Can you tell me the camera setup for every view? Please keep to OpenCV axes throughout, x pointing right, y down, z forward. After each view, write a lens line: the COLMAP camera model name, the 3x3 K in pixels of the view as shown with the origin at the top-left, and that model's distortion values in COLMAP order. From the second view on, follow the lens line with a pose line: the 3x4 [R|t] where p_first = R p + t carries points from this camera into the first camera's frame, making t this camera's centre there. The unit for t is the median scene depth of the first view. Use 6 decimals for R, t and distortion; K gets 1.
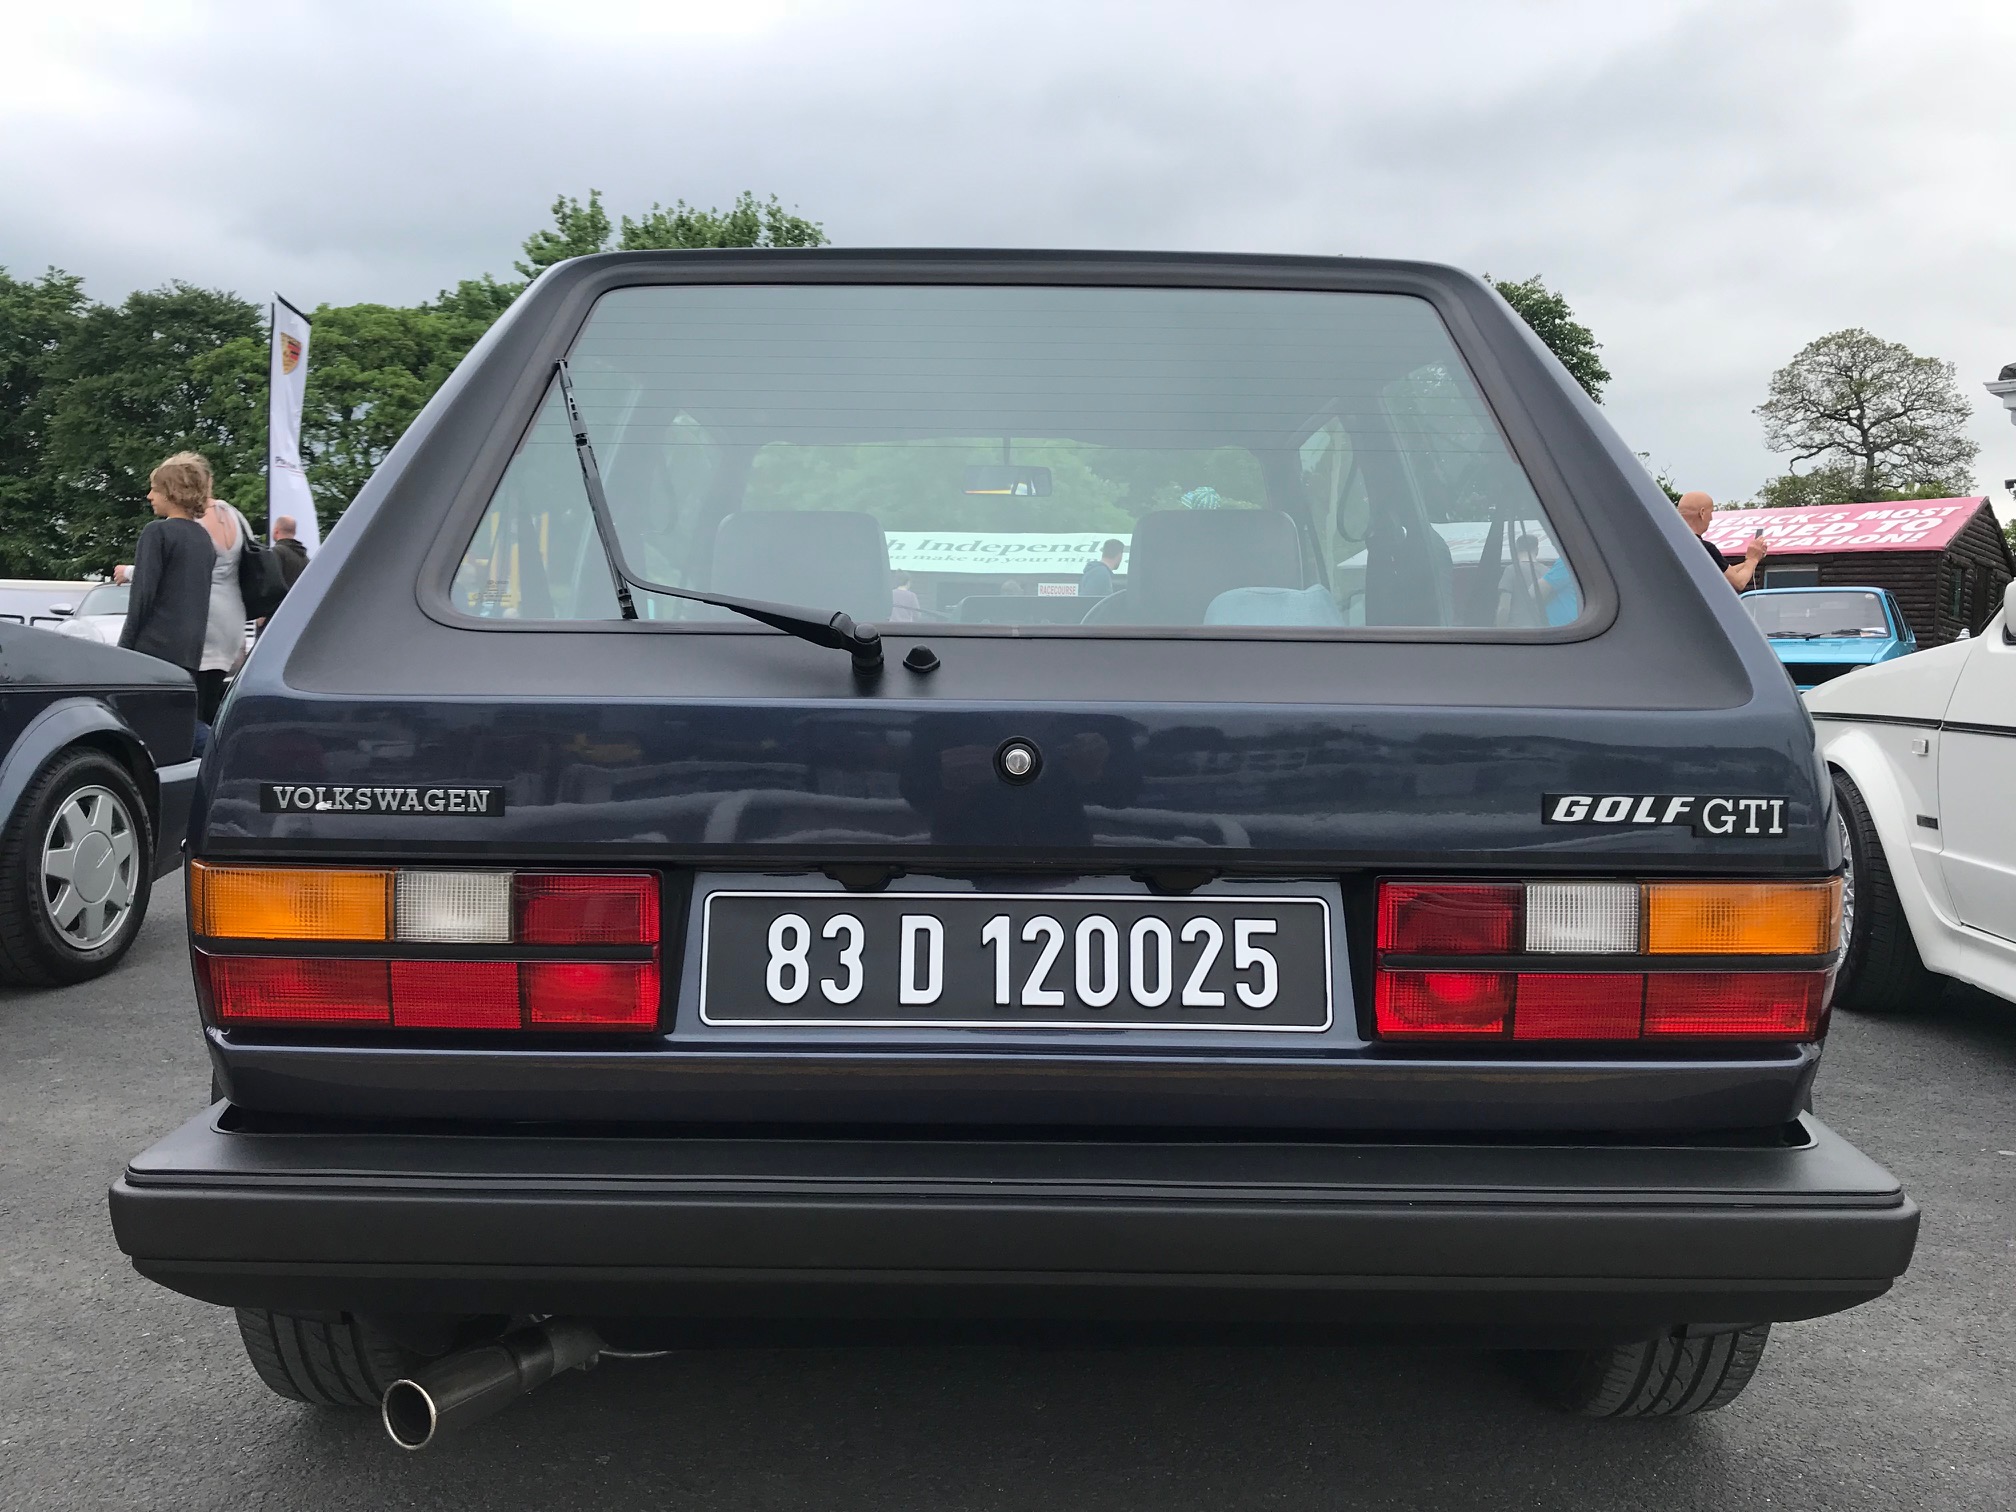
lens RADIAL K [[1636.4, 0, 1026.2], [0, 1636.4, 739.0], [0, 0, 1]] dist [0.029768, -0.021588]
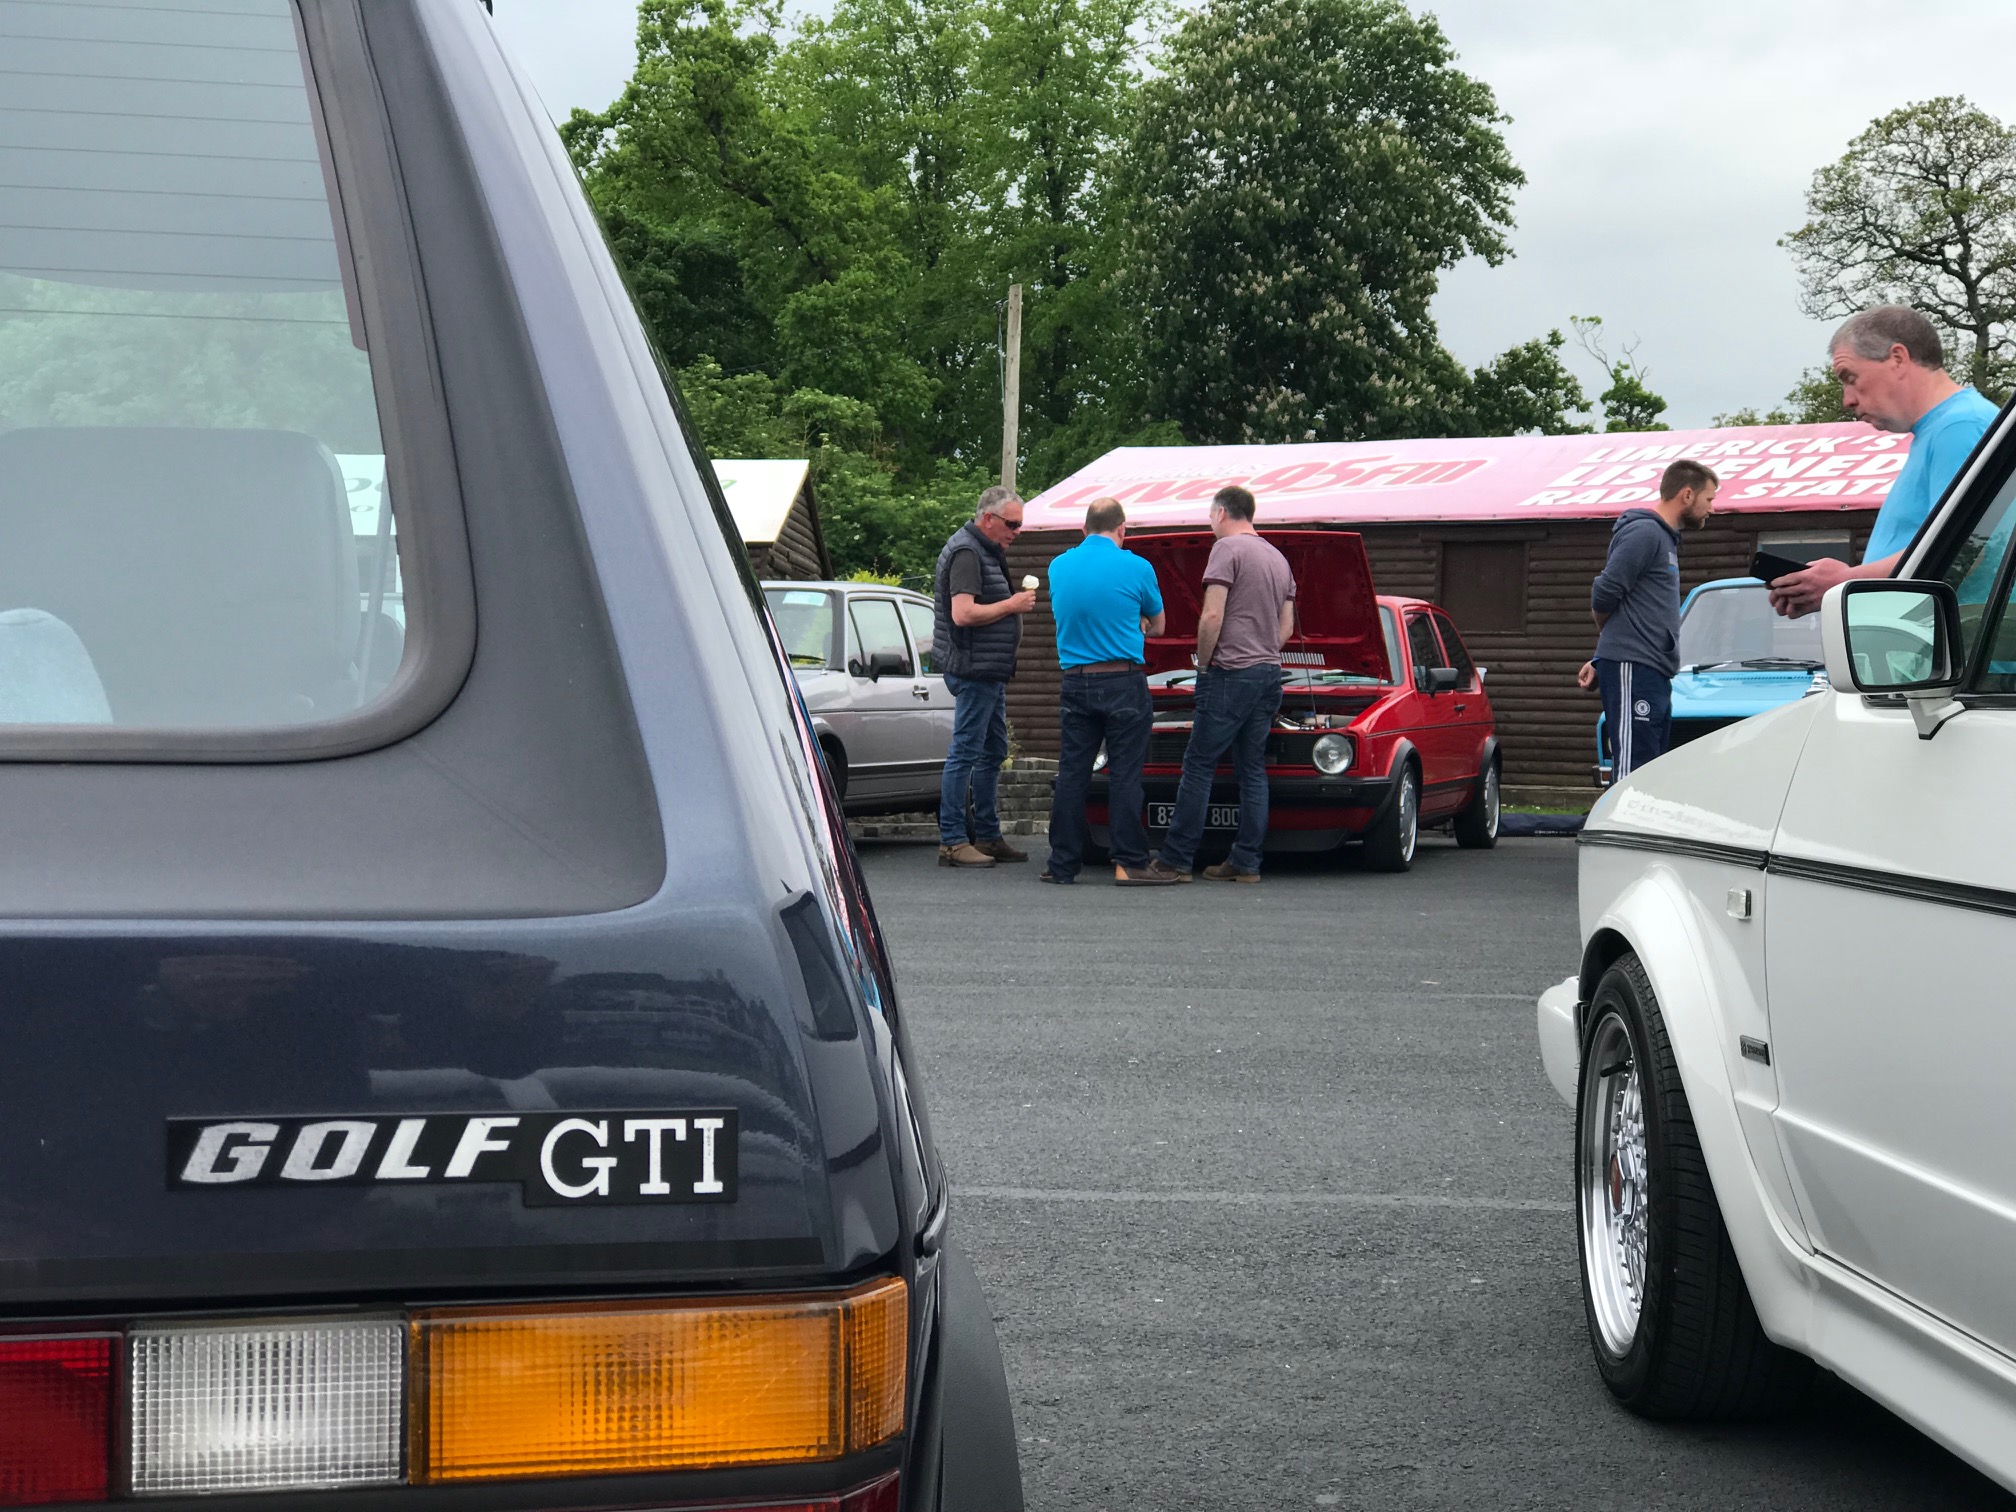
lens RADIAL K [[3237.5, 0, 998.5], [0, 3237.5, 742.5], [0, 0, 1]] dist [0.075026, 0.000000]
pose [[0.984560, -0.006456, 0.174928, 0.379038], [0.013054, 0.999245, -0.036596, -0.030731], [-0.174559, 0.038314, 0.983901, 0.122158]]
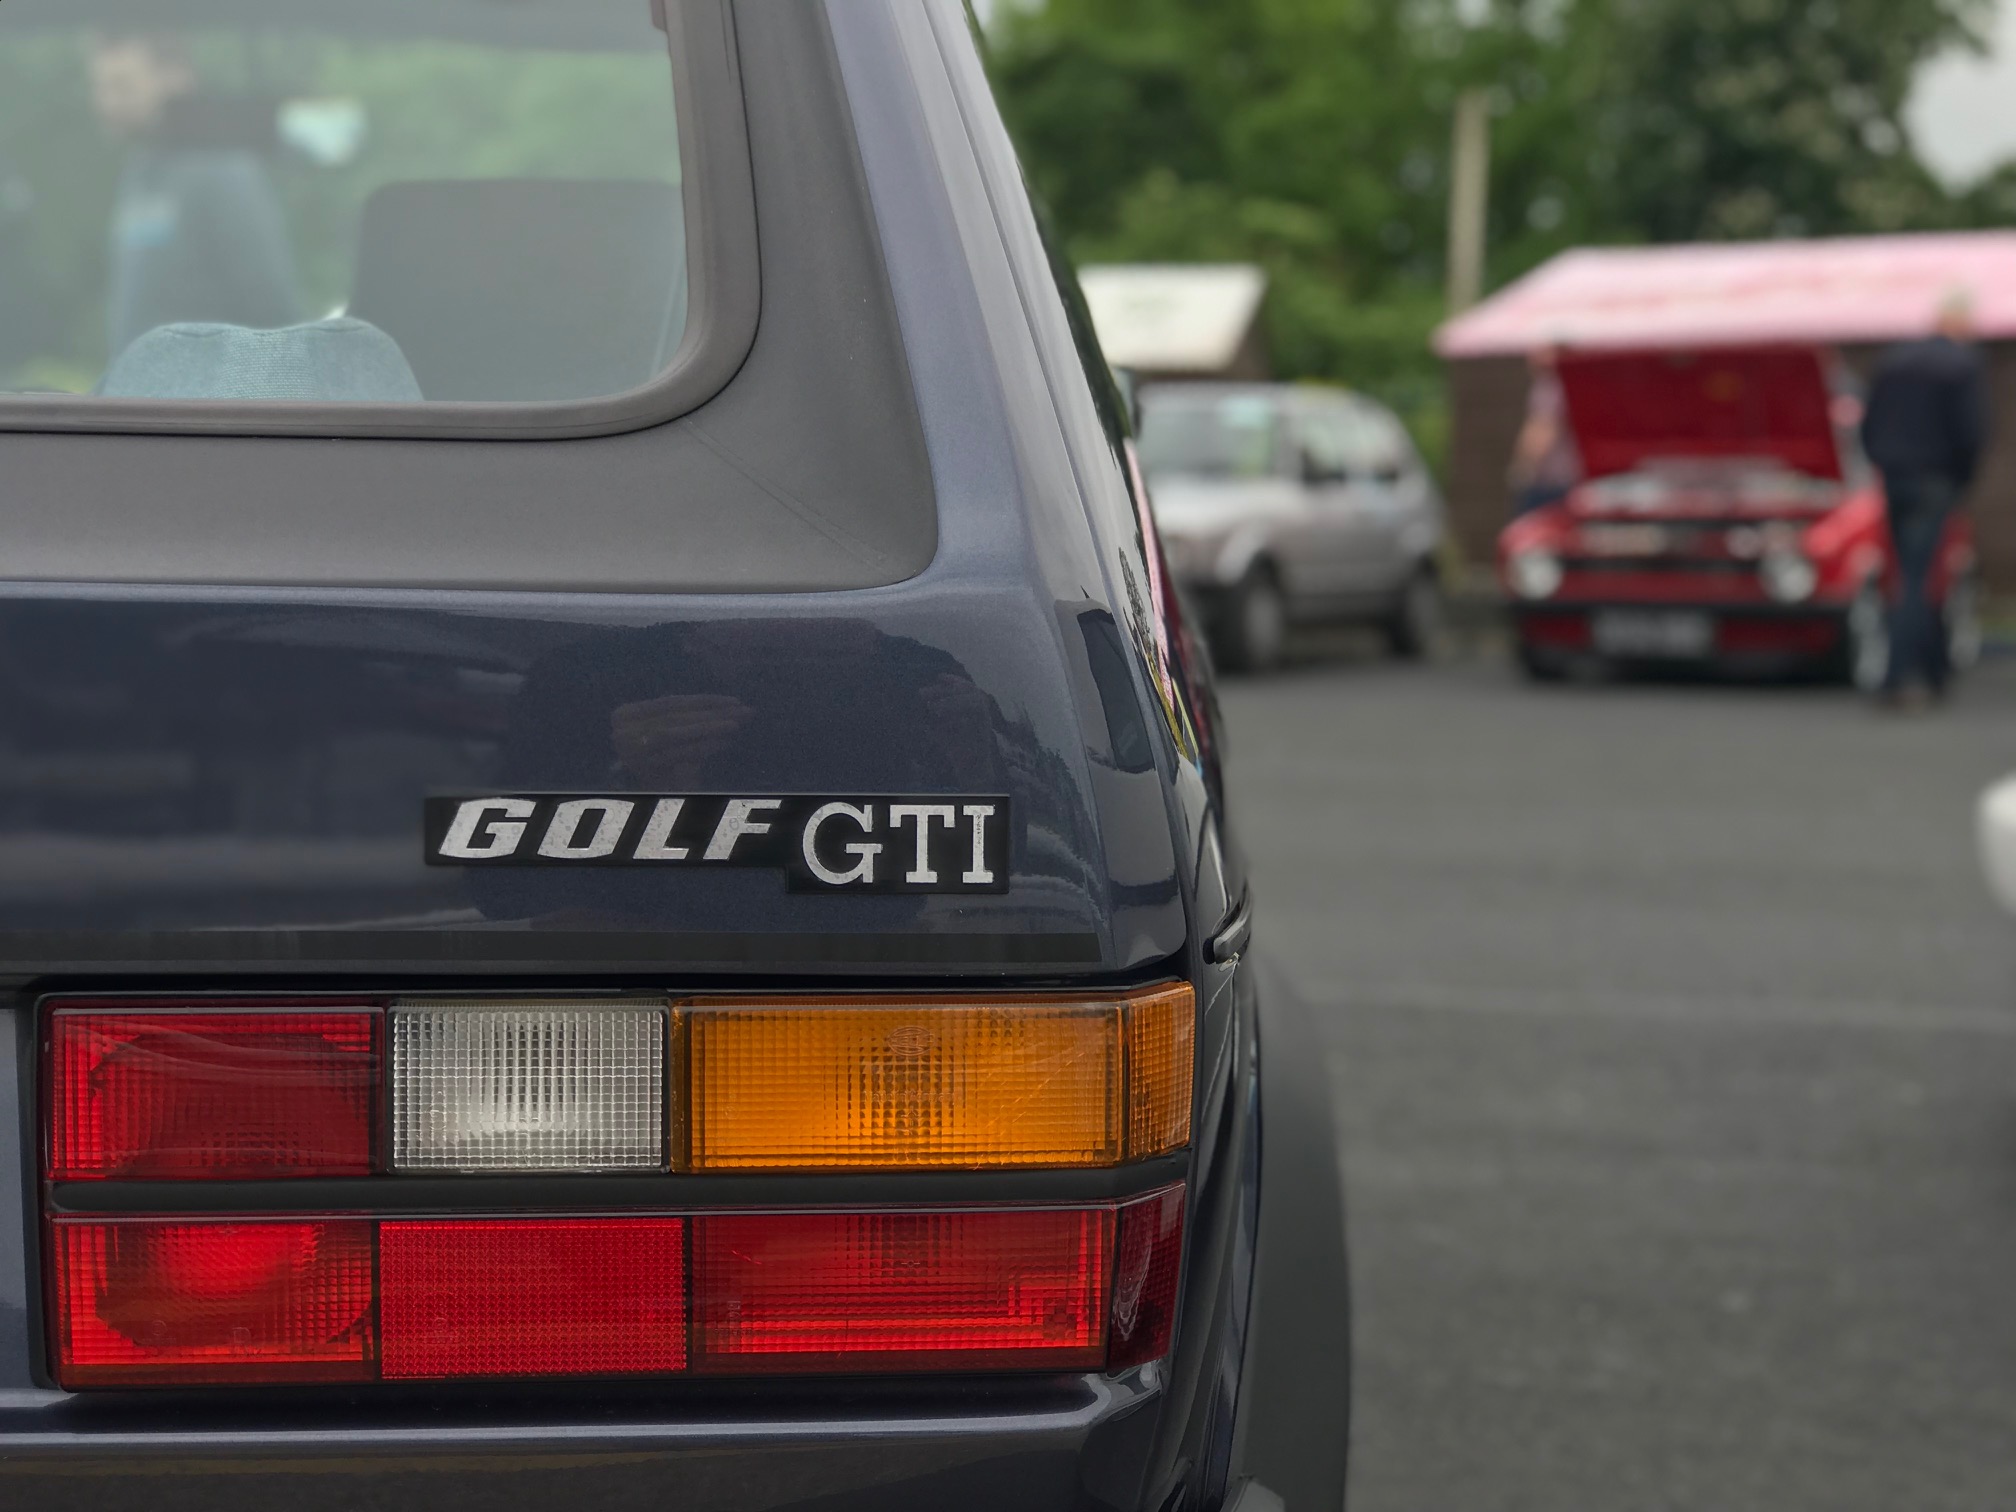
lens RADIAL K [[3237.5, 0, 993.7], [0, 3237.5, 757.0], [0, 0, 1]] dist [0.075026, 0.000000]
pose [[0.999308, -0.004722, 0.036882, 0.427559], [0.003917, 0.999753, 0.021867, 0.006696], [-0.036976, -0.021708, 0.999080, 0.168862]]
